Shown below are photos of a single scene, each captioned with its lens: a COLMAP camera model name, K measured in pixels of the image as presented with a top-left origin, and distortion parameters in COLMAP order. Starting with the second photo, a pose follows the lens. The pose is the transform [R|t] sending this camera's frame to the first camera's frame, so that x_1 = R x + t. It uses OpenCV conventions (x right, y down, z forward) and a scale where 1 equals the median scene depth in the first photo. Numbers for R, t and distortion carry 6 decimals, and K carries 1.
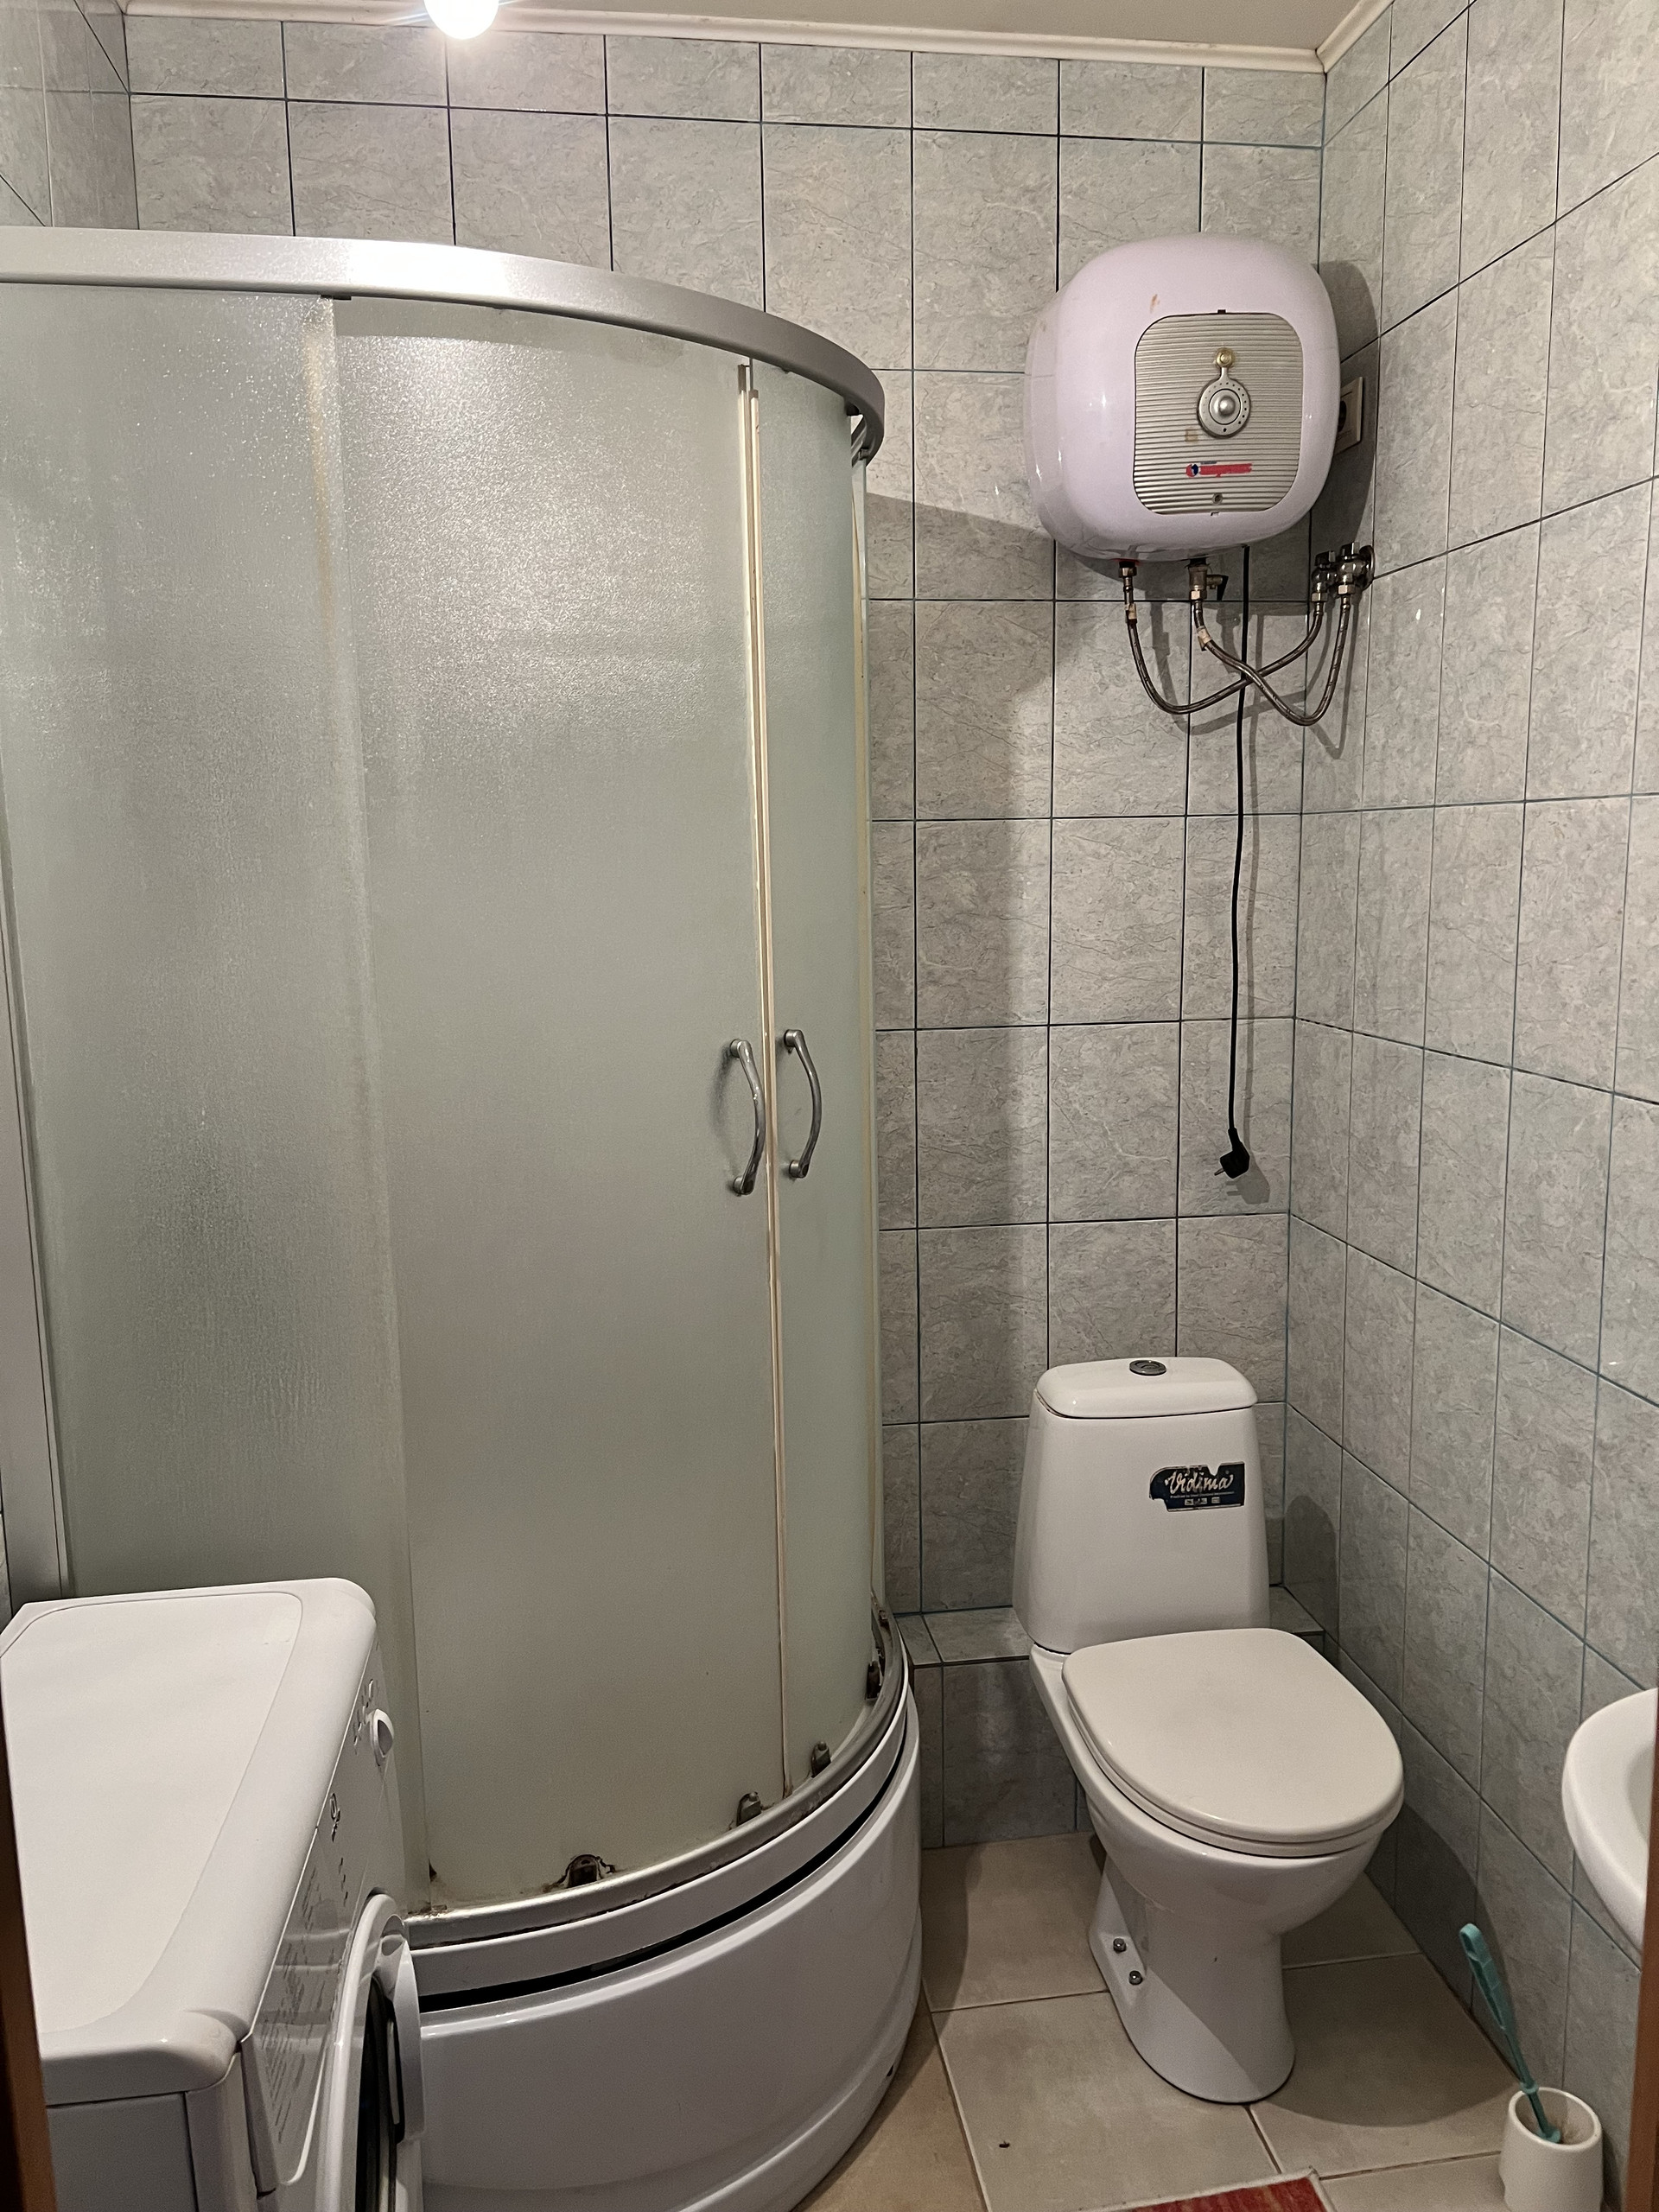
lens RADIAL K [[1673.3, 0, 844.6], [0, 1673.3, 1098.5], [0, 0, 1]] dist [0.052369, -0.058937]
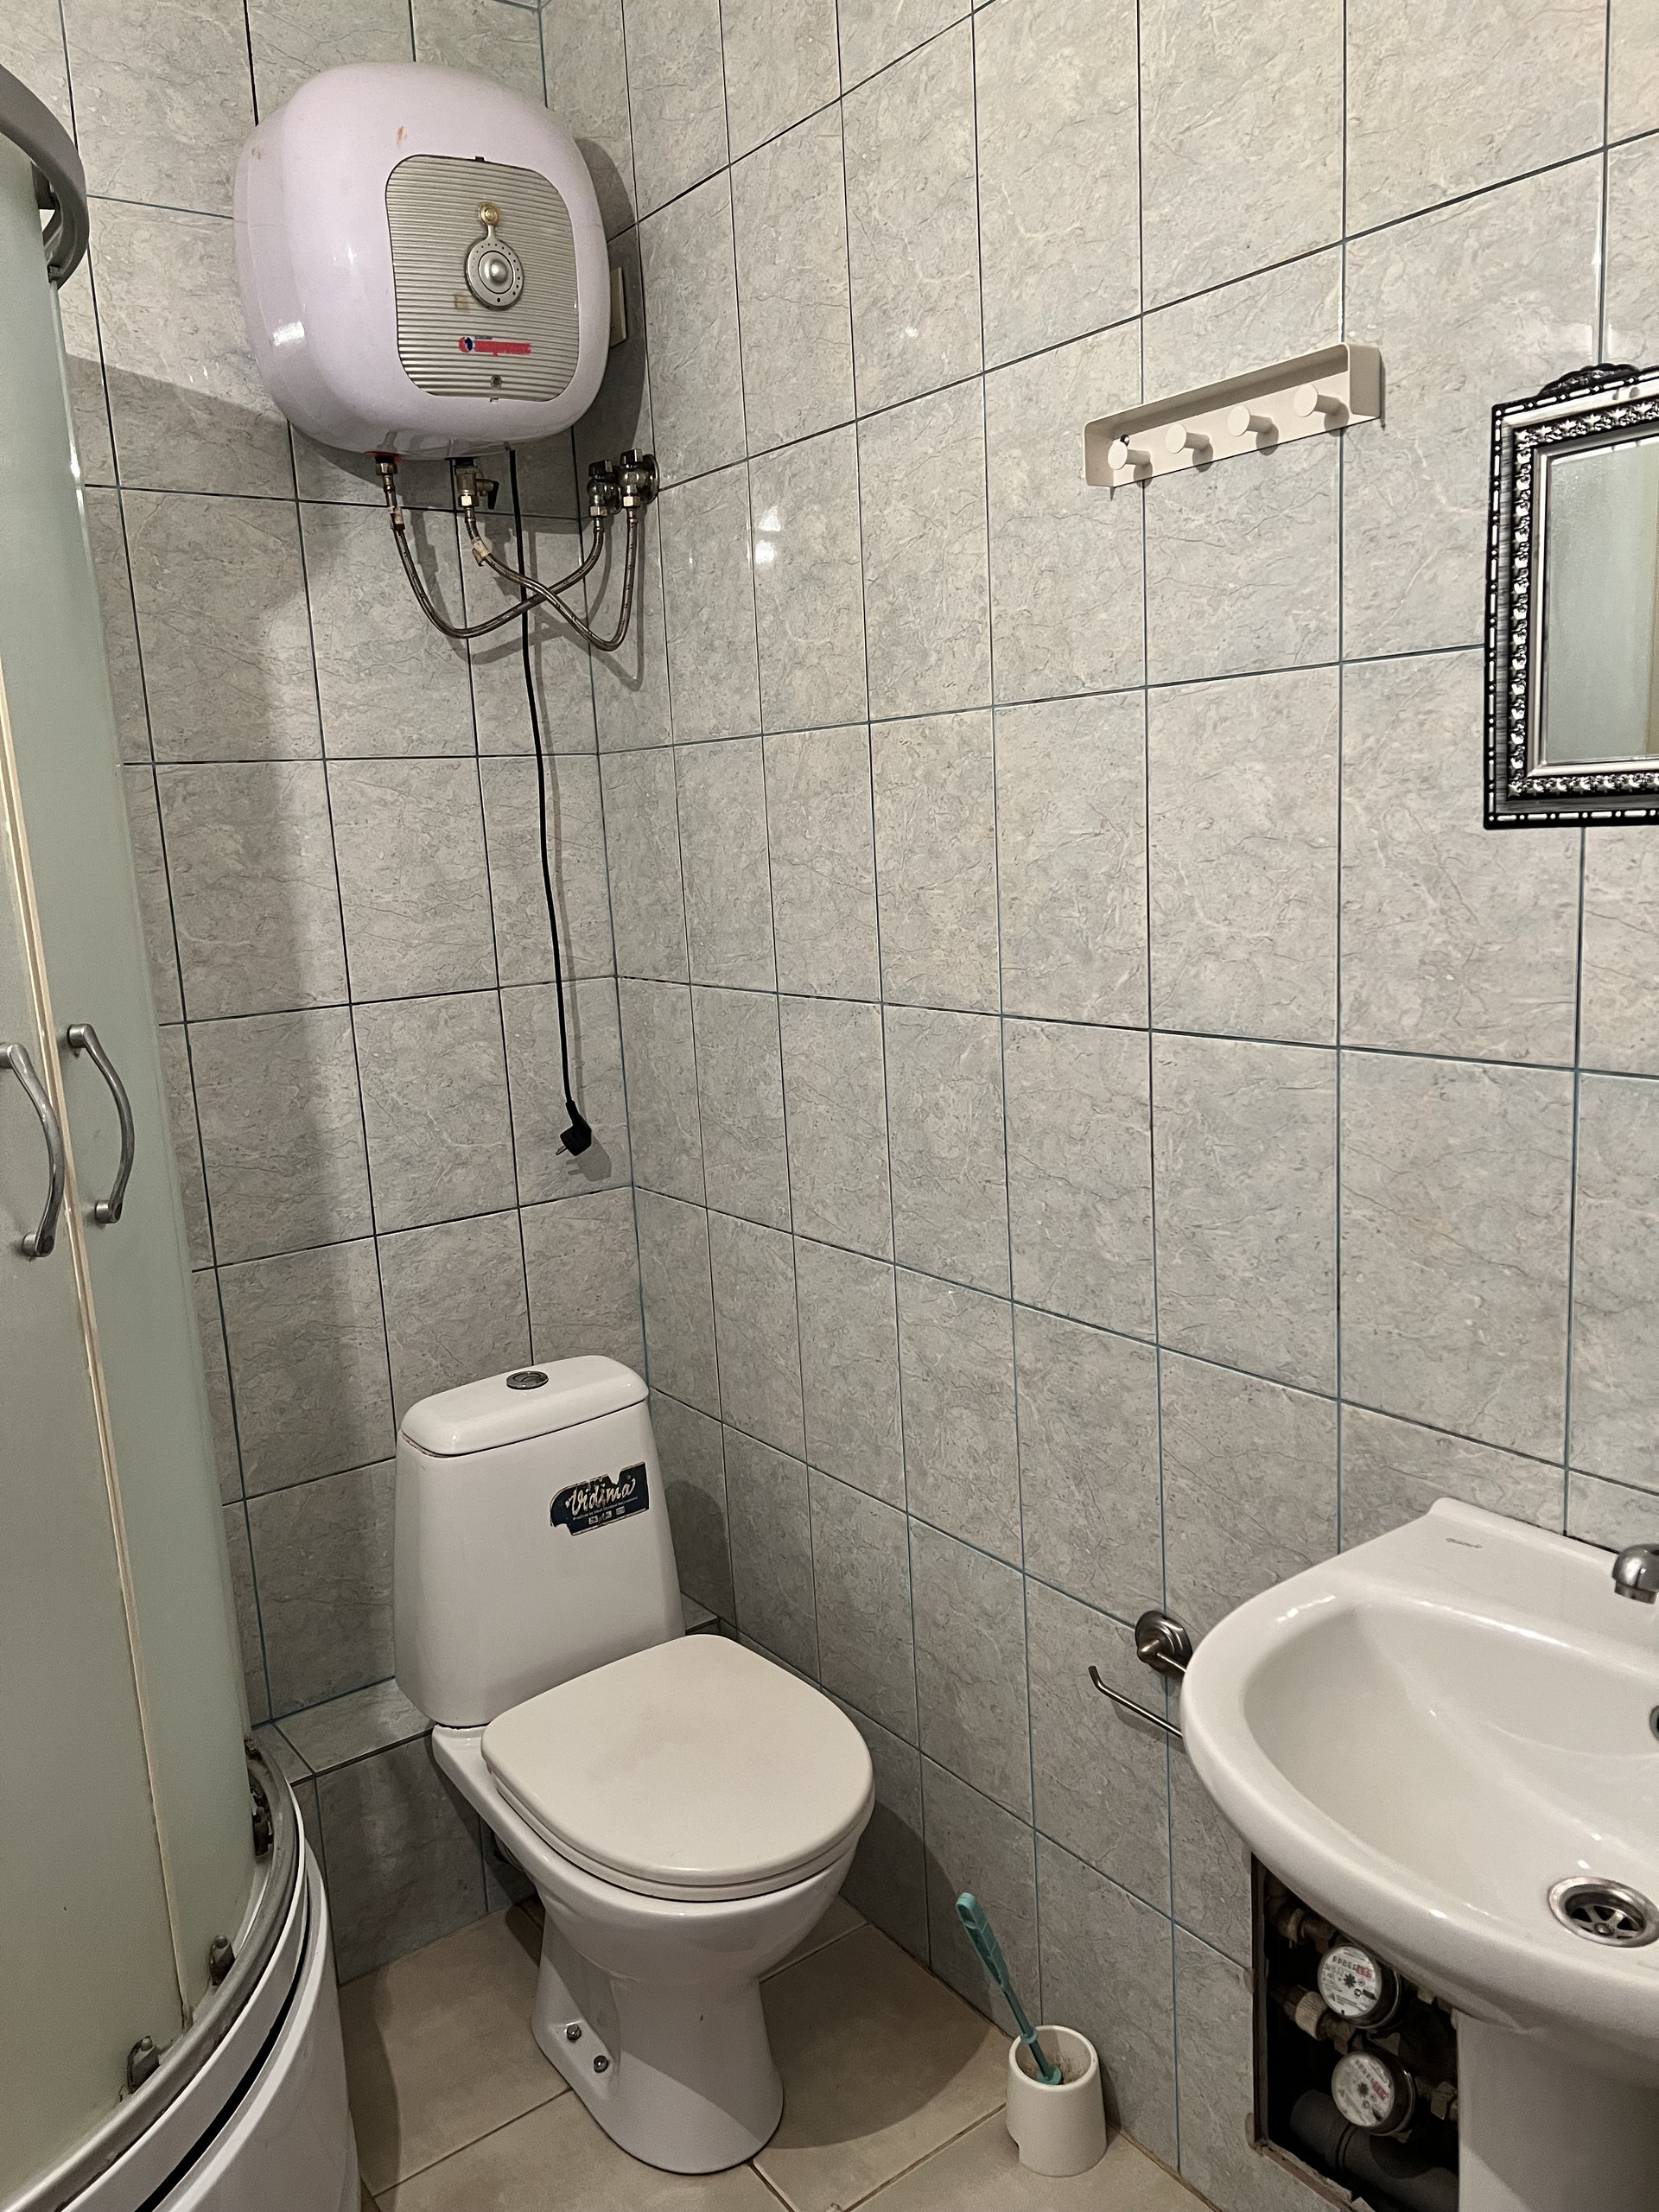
lens RADIAL K [[1673.3, 0, 835.0], [0, 1673.3, 1114.3], [0, 0, 1]] dist [0.052369, -0.058937]
pose [[0.883385, -0.115604, 0.454166, -0.062707], [0.107845, 0.993235, 0.043053, 0.001415], [-0.456071, 0.010947, 0.889876, 0.145684]]
